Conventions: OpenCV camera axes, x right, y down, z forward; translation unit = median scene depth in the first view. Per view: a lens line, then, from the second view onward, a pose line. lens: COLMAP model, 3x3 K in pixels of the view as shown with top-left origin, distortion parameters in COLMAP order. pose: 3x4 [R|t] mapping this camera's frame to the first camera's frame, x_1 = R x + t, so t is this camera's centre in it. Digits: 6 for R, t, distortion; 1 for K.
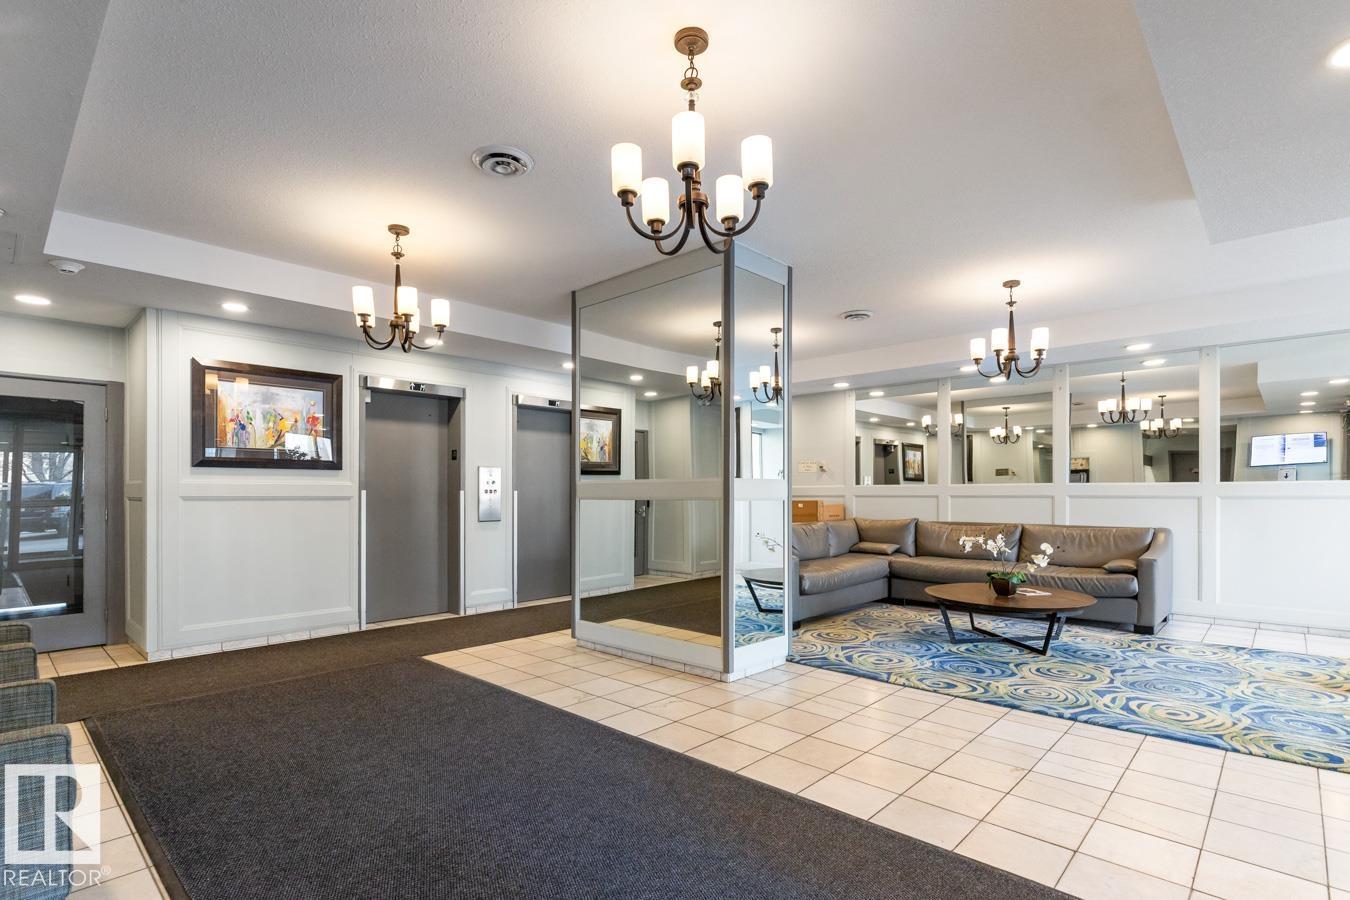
lens RADIAL K [[661.5, 0, 667.9], [0, 661.5, 494.6], [0, 0, 1]] dist [-0.008679, 0.000241]
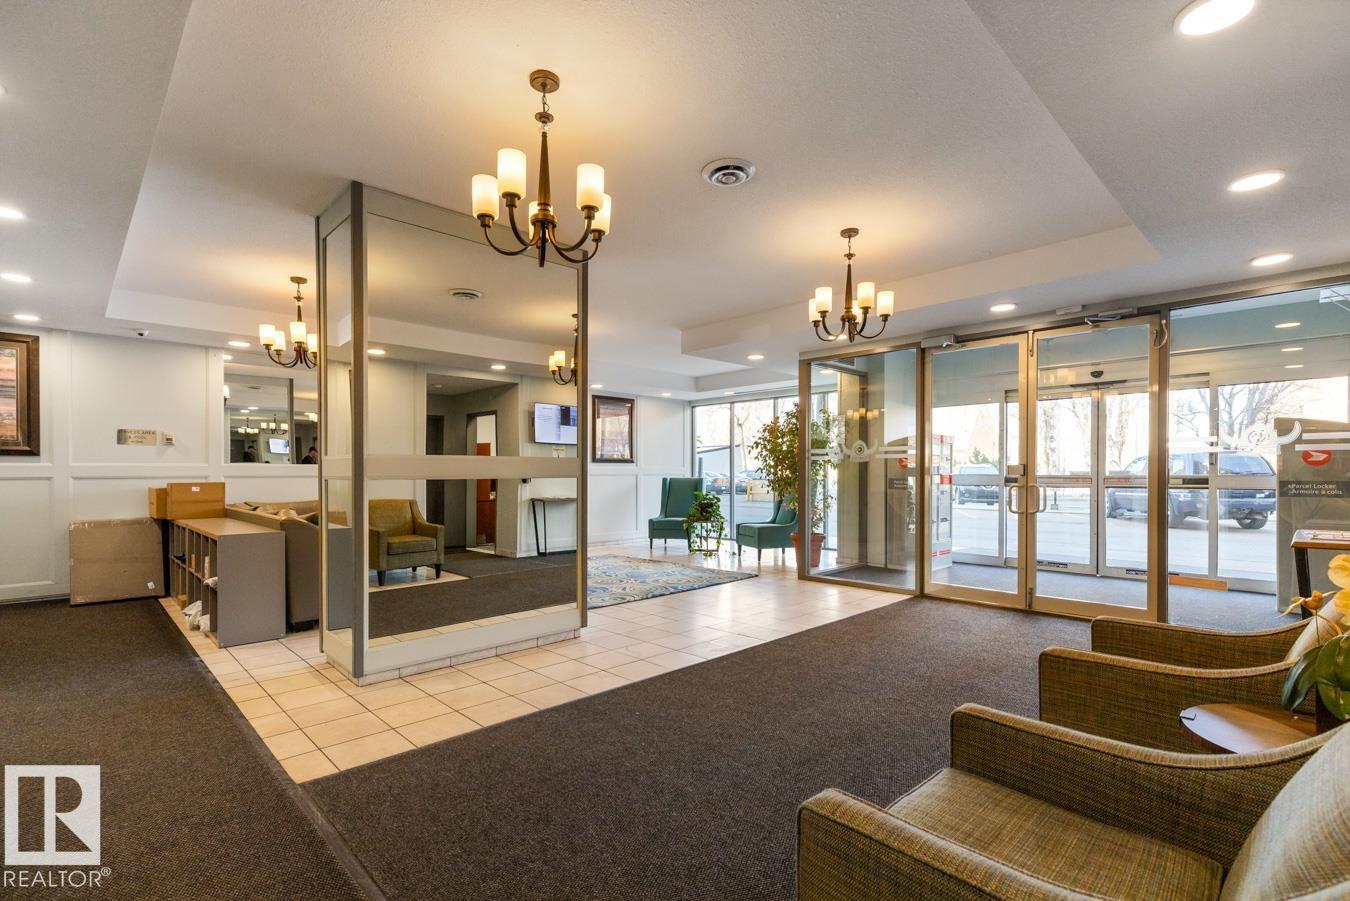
lens RADIAL K [[625.9, 0, 675.1], [0, 625.9, 473.3], [0, 0, 1]] dist [0.001710, 0.000237]
pose [[0.043899, 0.000409, 0.999036, -0.841107], [0.005860, 0.999983, -0.000667, 0.002284], [-0.999019, 0.005884, 0.043896, 0.668026]]
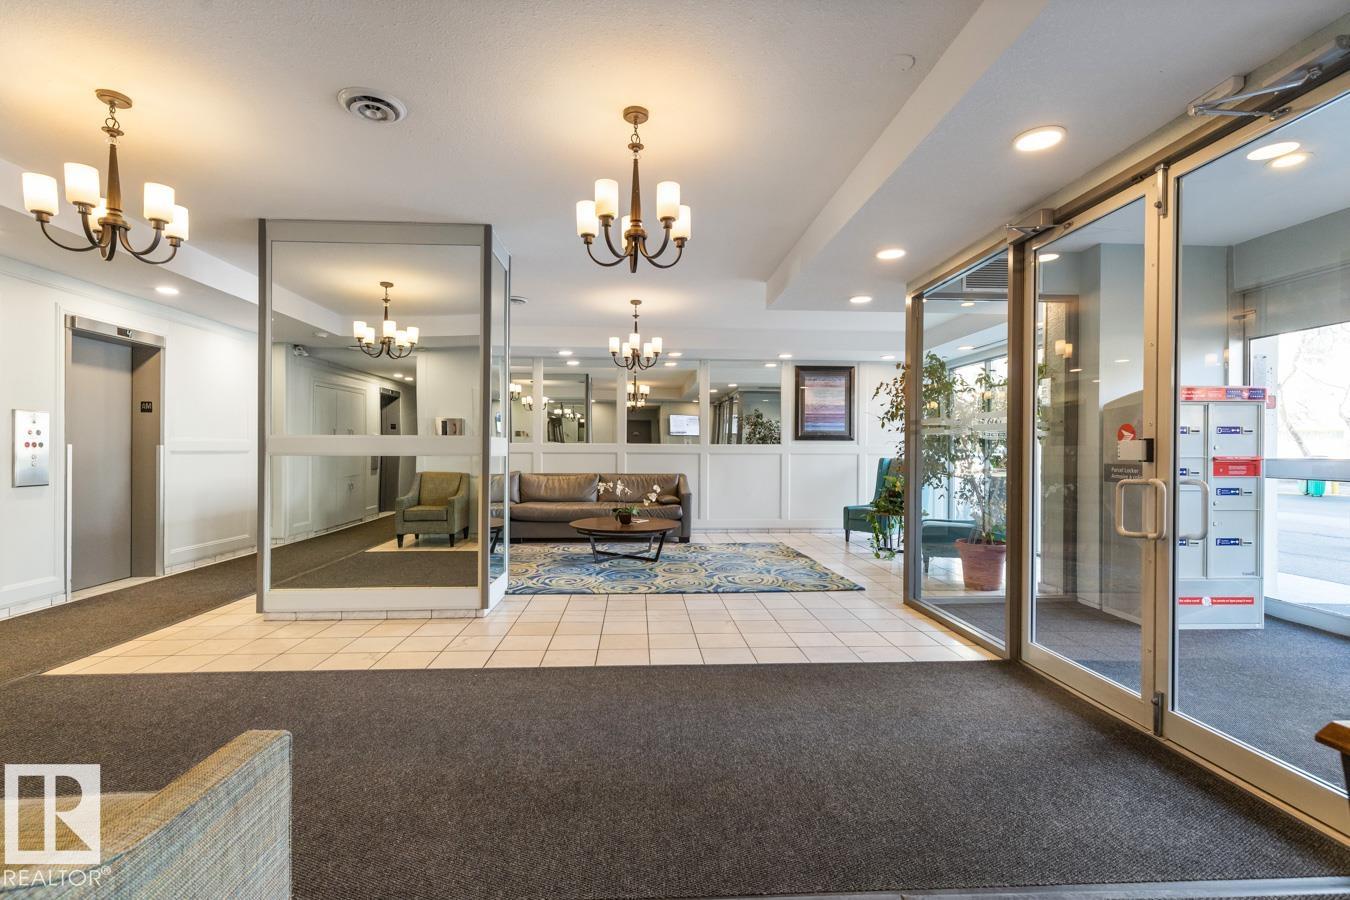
lens RADIAL K [[618.6, 0, 675.0], [0, 618.6, 450.0], [0, 0, 1]] dist [0.004331, 0.001091]
pose [[0.685005, 0.005570, 0.728517, -0.388243], [-0.003594, 0.999984, -0.004265, 0.001906], [-0.728529, 0.000303, 0.685014, 0.033419]]
